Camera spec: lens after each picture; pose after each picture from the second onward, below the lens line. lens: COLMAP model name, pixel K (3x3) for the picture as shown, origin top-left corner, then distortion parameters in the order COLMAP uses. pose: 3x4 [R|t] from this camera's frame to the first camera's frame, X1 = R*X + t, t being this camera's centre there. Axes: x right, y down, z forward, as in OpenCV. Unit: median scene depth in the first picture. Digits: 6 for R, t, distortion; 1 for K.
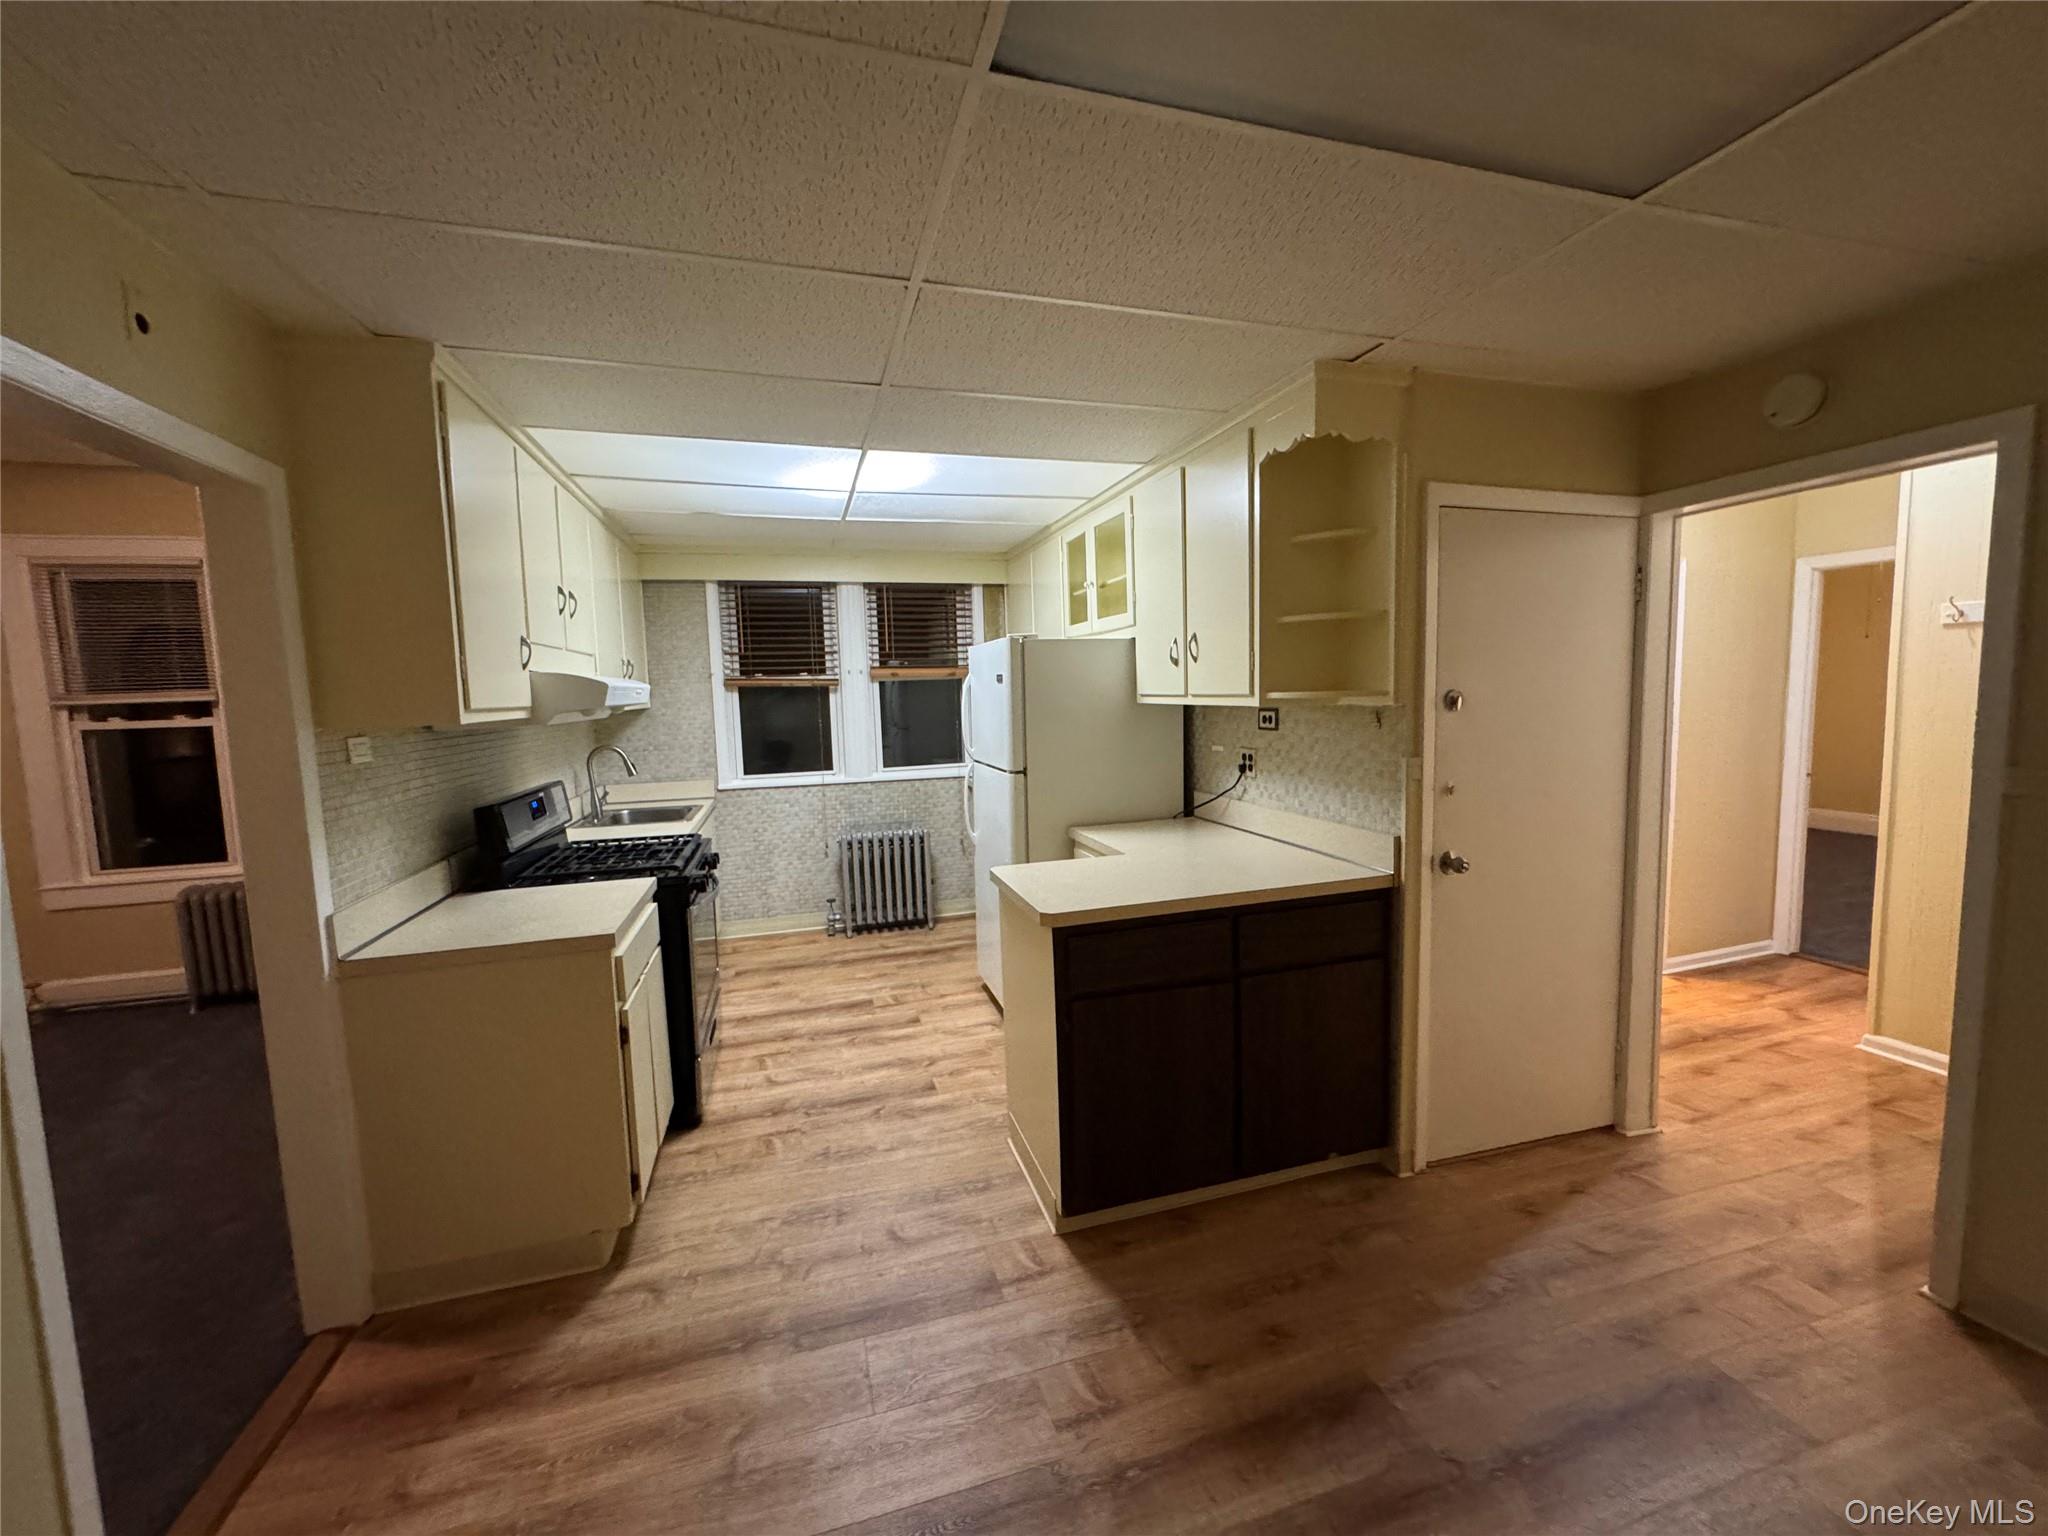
lens RADIAL K [[817.8, 0, 1024.0], [0, 817.8, 768.0], [0, 0, 1]] dist [0.000844, -0.000223]
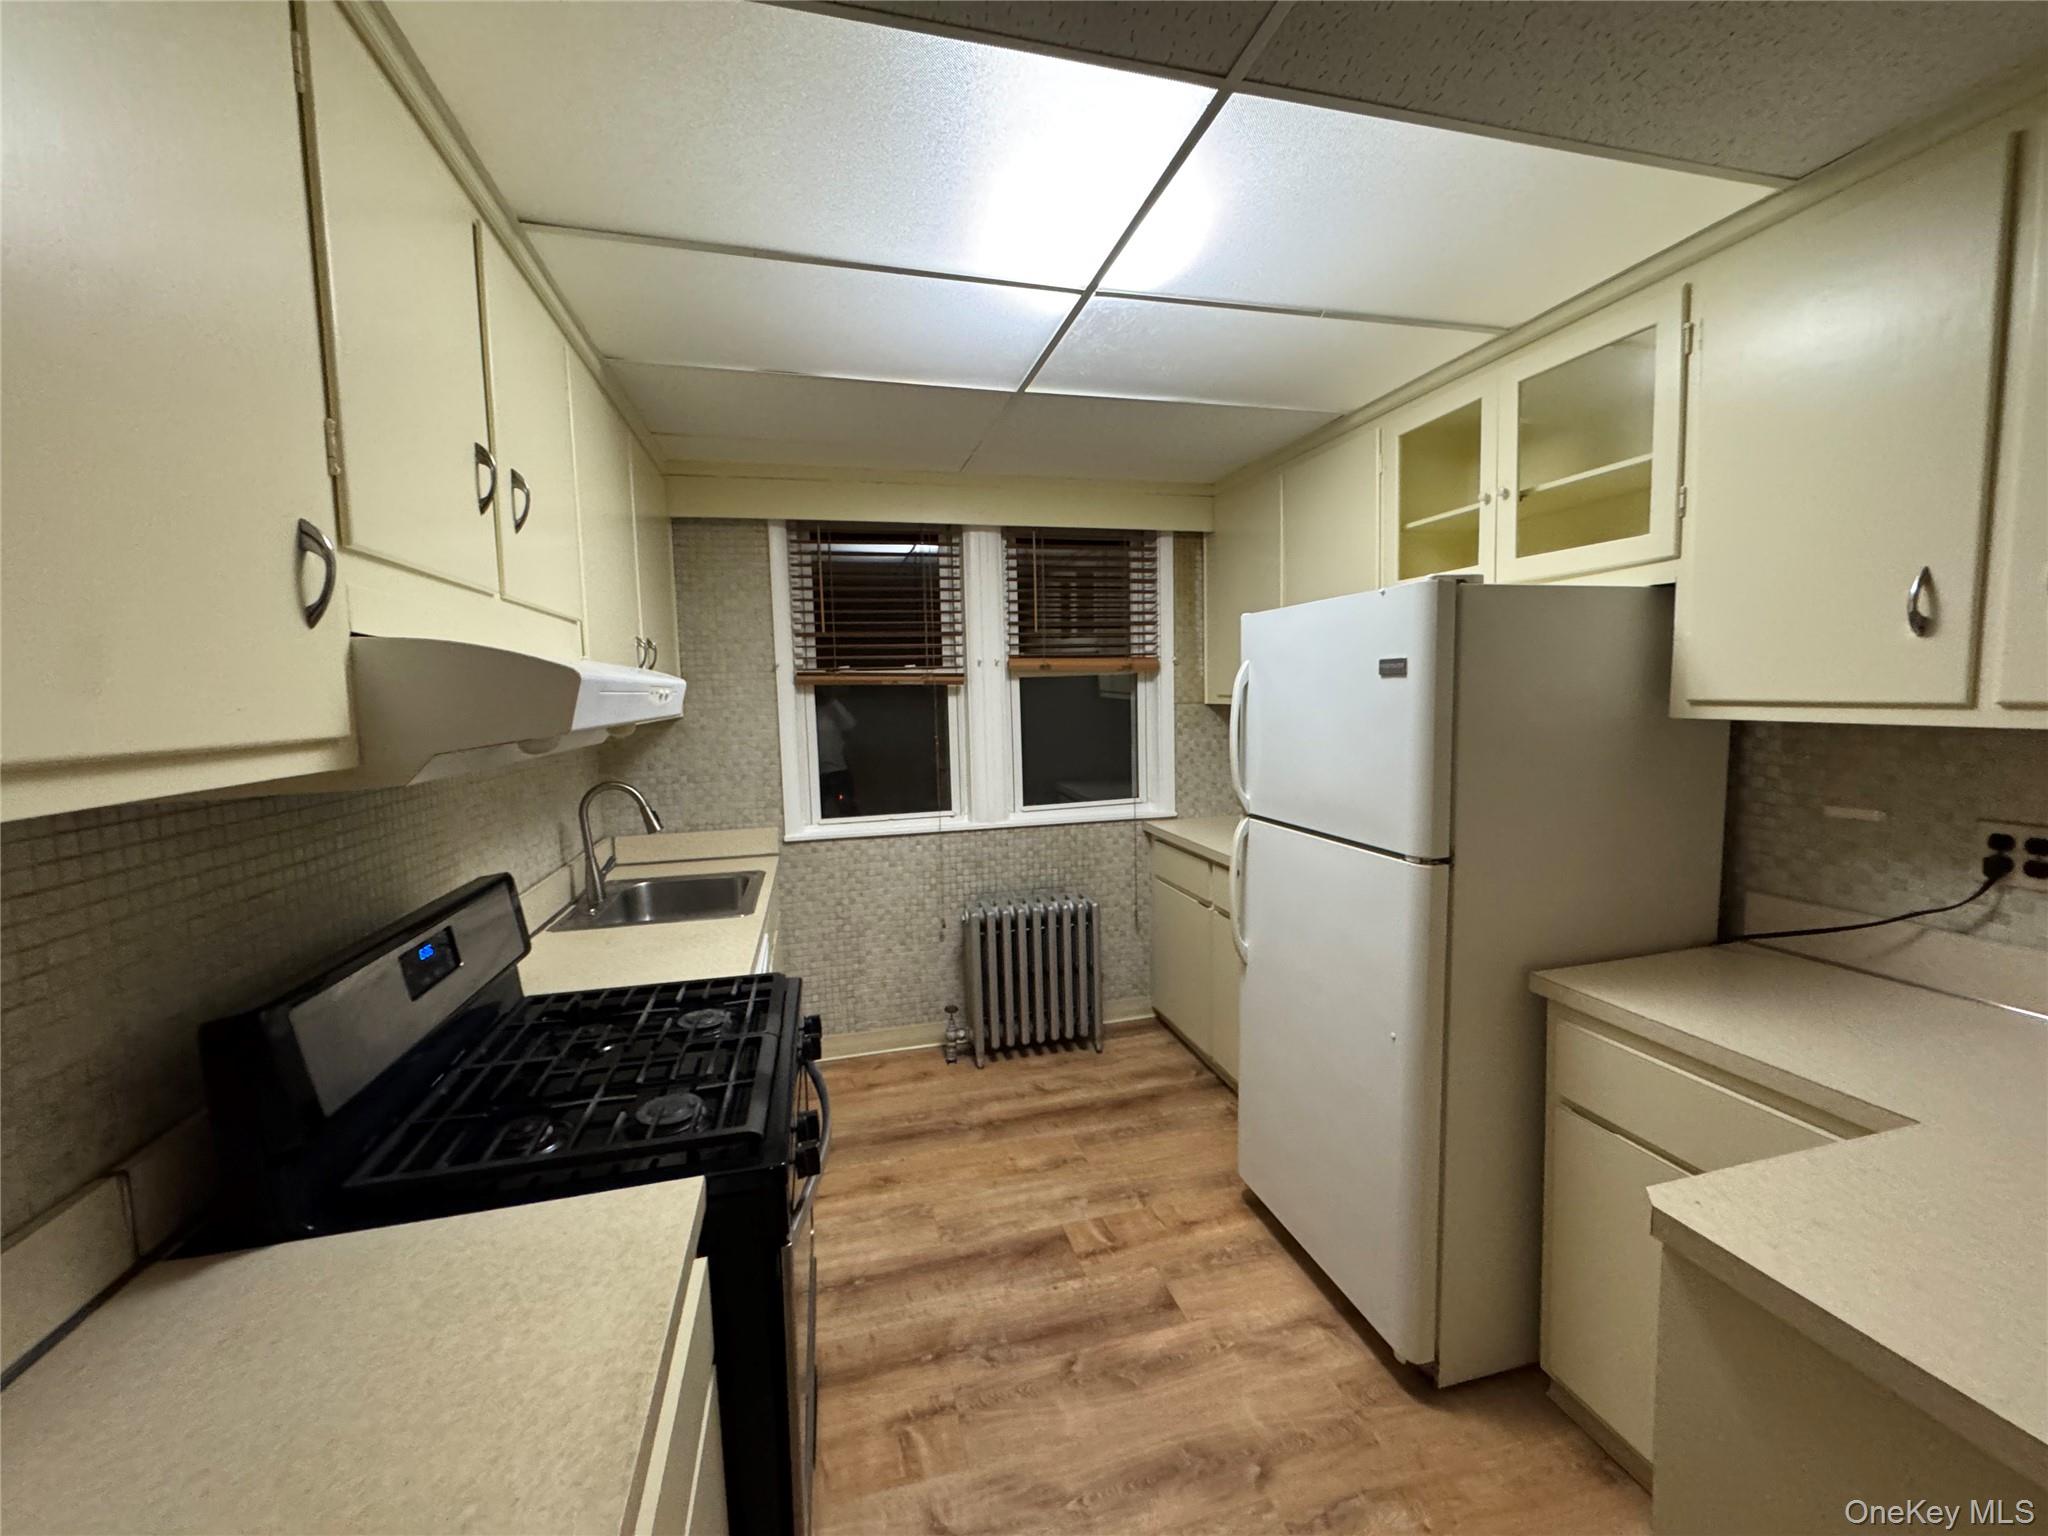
lens RADIAL K [[817.8, 0, 1024.0], [0, 817.8, 768.0], [0, 0, 1]] dist [0.000844, -0.000223]
pose [[0.999562, 0.004412, -0.029276, -0.167538], [-0.004420, 0.999990, -0.000193, -0.034417], [0.029275, 0.000323, 0.999571, 0.359621]]
